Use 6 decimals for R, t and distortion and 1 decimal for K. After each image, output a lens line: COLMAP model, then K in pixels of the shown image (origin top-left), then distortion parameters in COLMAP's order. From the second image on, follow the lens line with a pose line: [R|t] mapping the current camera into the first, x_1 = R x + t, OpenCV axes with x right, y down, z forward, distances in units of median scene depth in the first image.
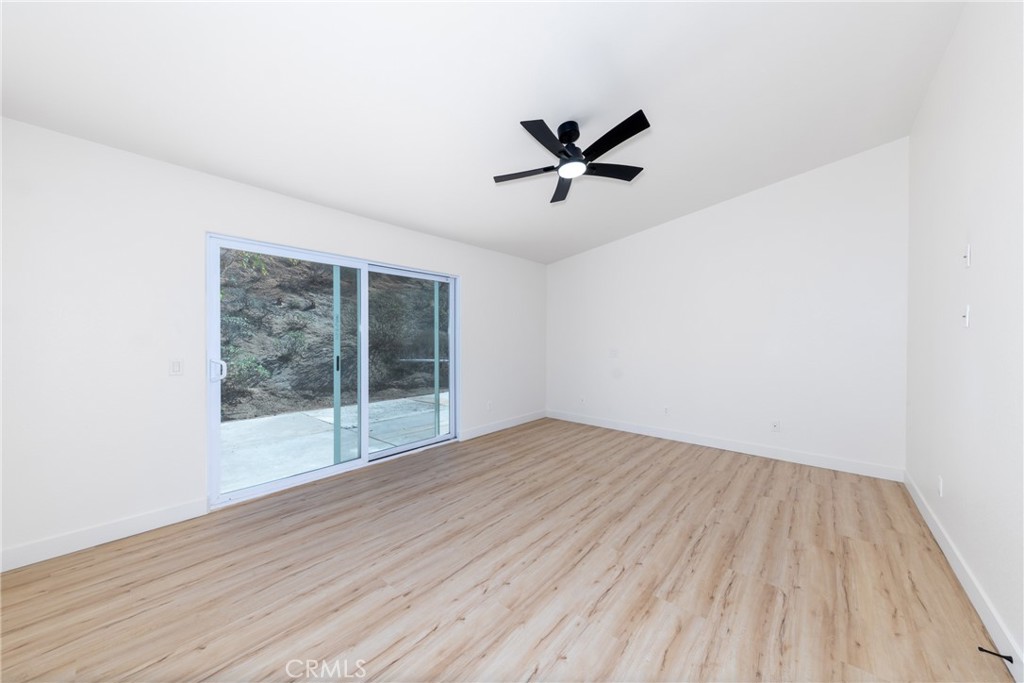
lens RADIAL K [[357.9, 0, 512.1], [0, 357.9, 340.7], [0, 0, 1]] dist [0.014694, 0.000089]
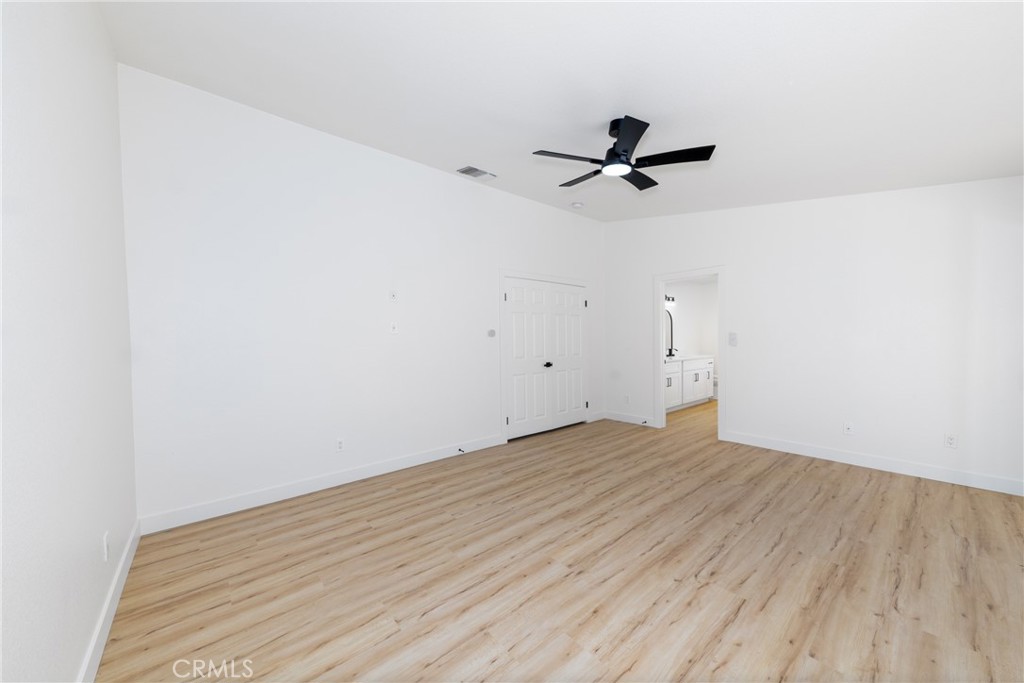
lens RADIAL K [[357.9, 0, 511.7], [0, 357.9, 338.1], [0, 0, 1]] dist [0.014694, 0.000089]
pose [[-0.987548, 0.006688, 0.157176, 0.297792], [0.008063, 0.999935, 0.008114, -0.002812], [-0.157112, 0.009280, -0.987537, 2.053240]]
